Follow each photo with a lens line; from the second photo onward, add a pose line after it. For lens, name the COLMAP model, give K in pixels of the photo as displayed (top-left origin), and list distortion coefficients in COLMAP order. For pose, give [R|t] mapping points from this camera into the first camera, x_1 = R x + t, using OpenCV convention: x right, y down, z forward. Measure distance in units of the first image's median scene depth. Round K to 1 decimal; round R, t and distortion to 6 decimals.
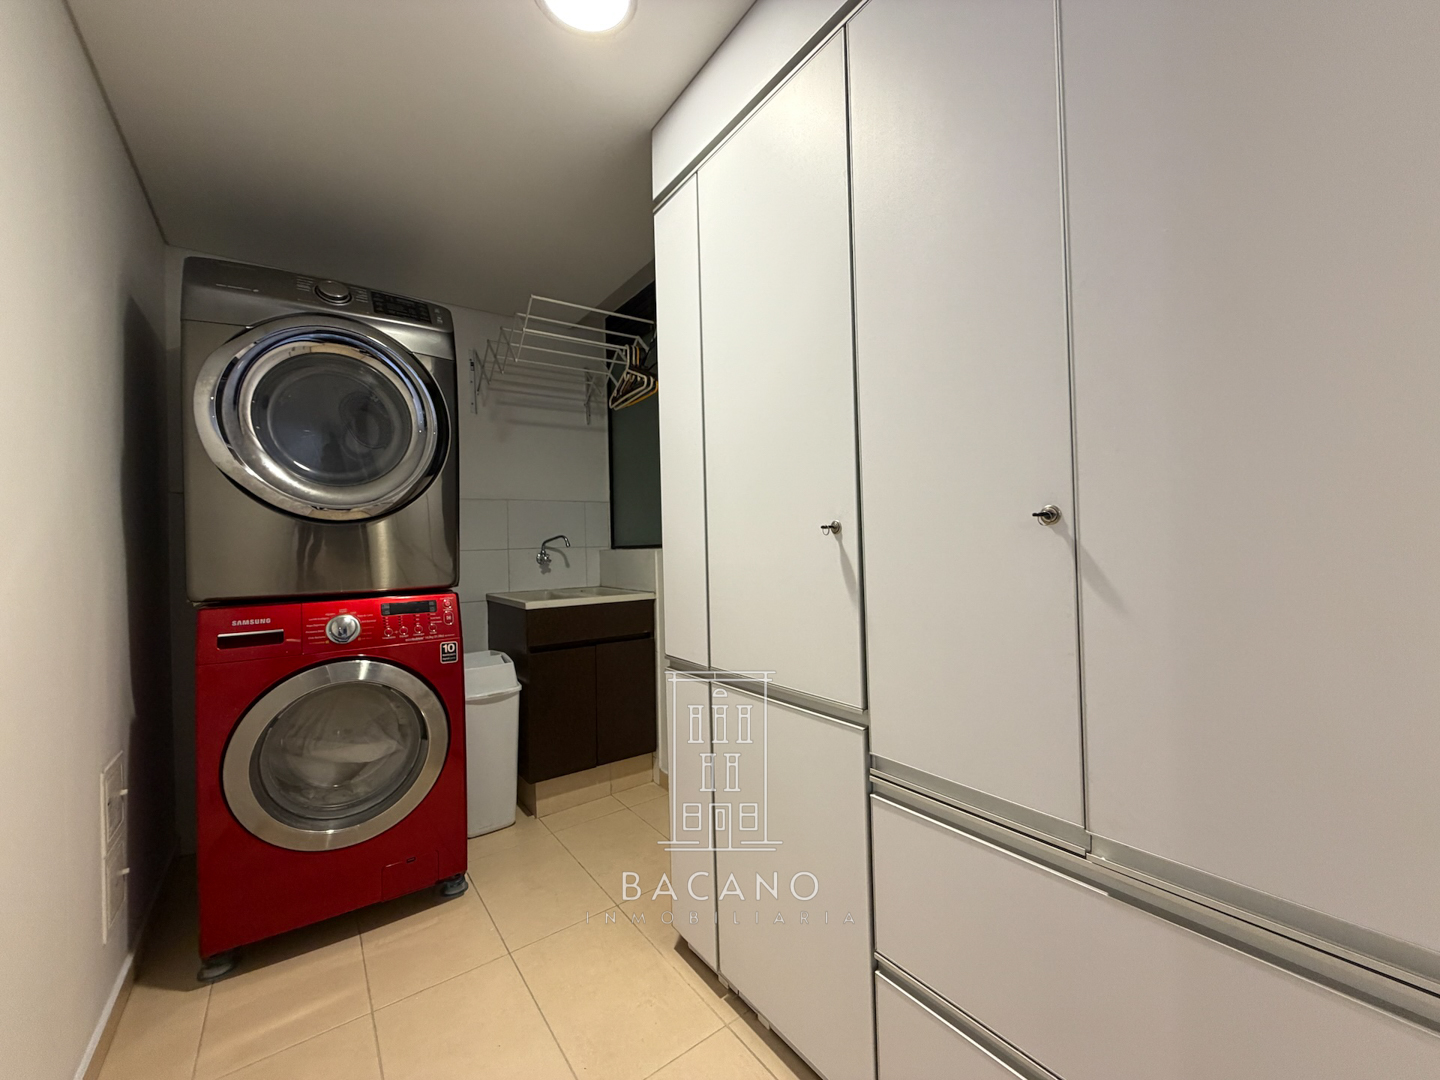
lens RADIAL K [[573.6, 0, 715.2], [0, 573.6, 532.1], [0, 0, 1]] dist [-0.002899, -0.000182]
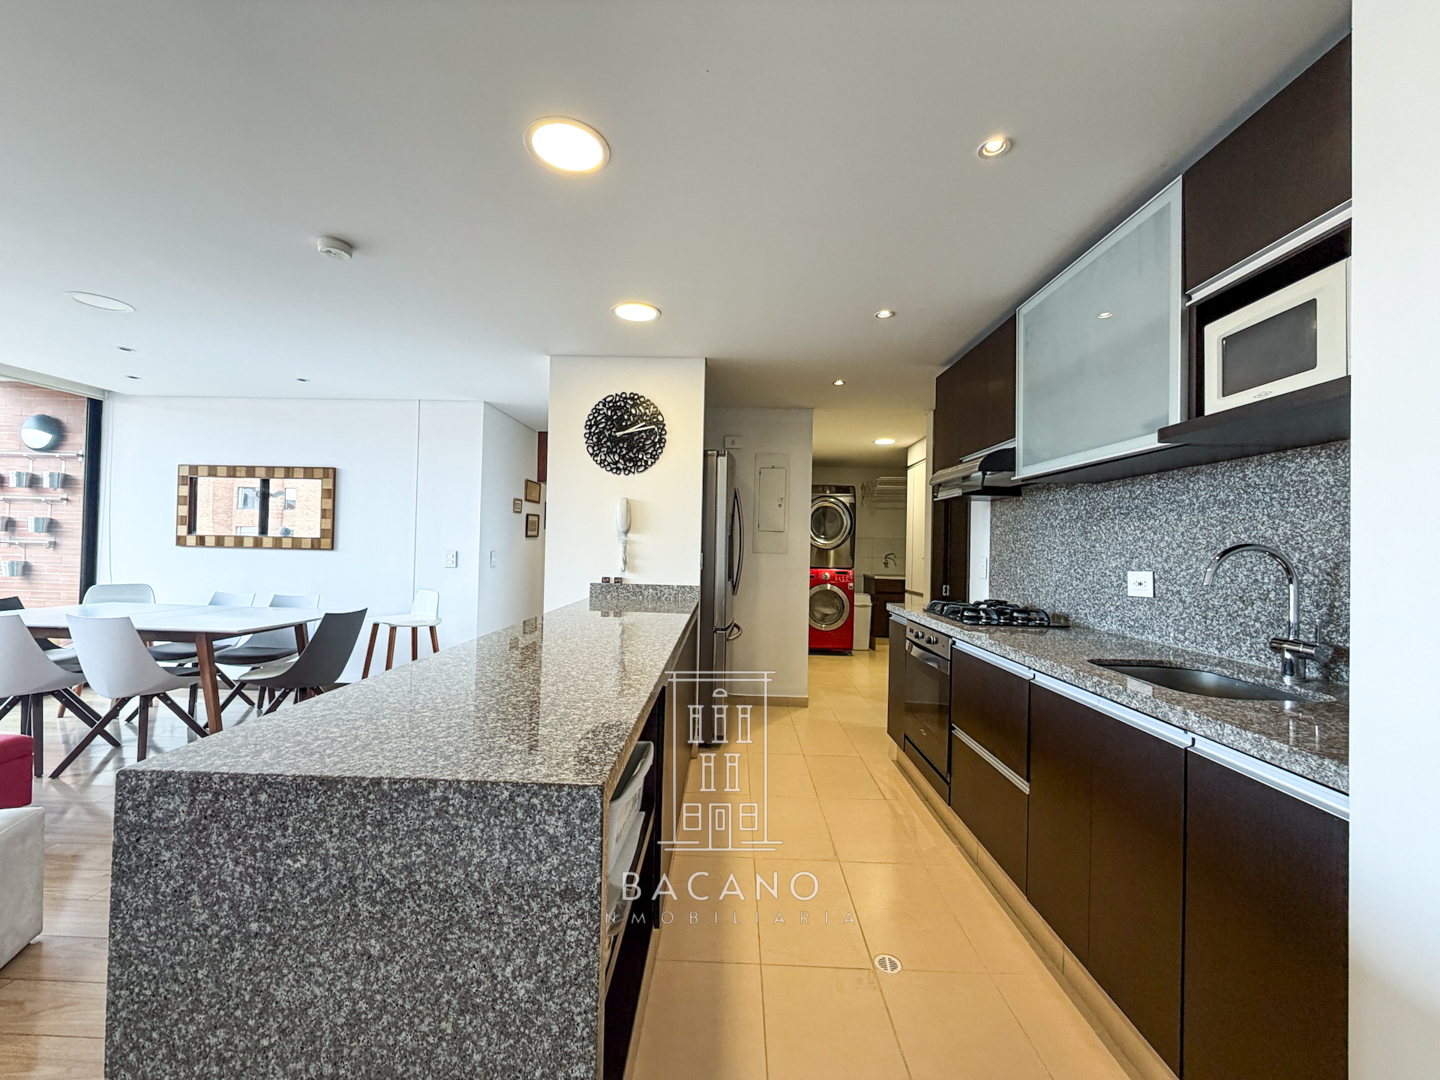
lens RADIAL K [[573.6, 0, 713.7], [0, 573.6, 540.1], [0, 0, 1]] dist [-0.002899, -0.000182]
pose [[0.787047, 0.035701, -0.615859, 1.048629], [-0.040187, 0.999171, 0.006564, -0.062666], [0.615582, 0.019584, 0.787829, -2.330459]]
